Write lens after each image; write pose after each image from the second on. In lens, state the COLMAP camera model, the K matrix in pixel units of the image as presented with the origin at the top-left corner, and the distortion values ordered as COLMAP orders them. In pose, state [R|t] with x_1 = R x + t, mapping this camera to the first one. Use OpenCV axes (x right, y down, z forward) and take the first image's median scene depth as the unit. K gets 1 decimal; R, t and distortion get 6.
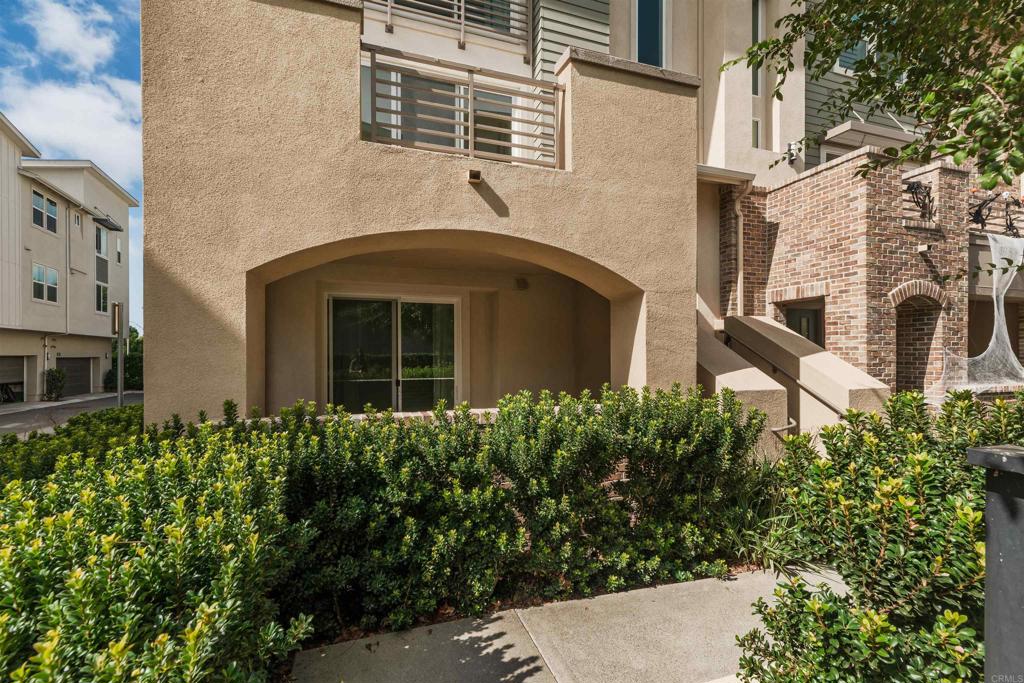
lens RADIAL K [[467.1, 0, 513.4], [0, 467.1, 344.7], [0, 0, 1]] dist [0.009727, 0.000346]
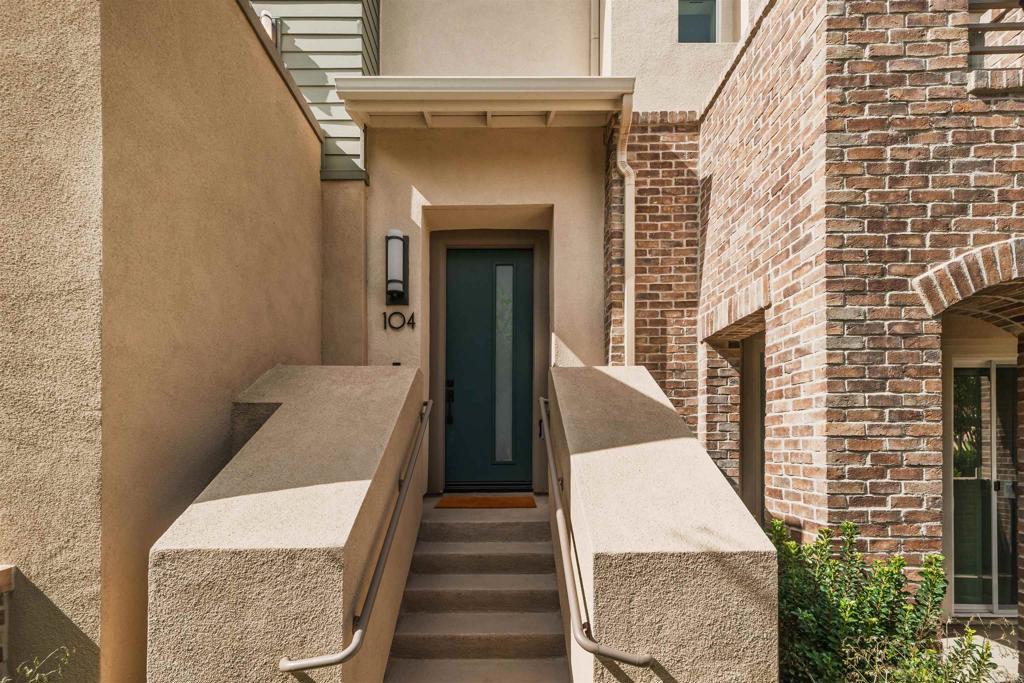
lens RADIAL K [[467.1, 0, 557.6], [0, 467.1, 434.1], [0, 0, 1]] dist [0.009727, 0.000346]
pose [[0.941657, -0.011011, -0.336395, 0.659637], [0.011173, 0.999937, -0.001454, 0.009280], [0.336389, -0.002389, 0.941720, 0.558844]]
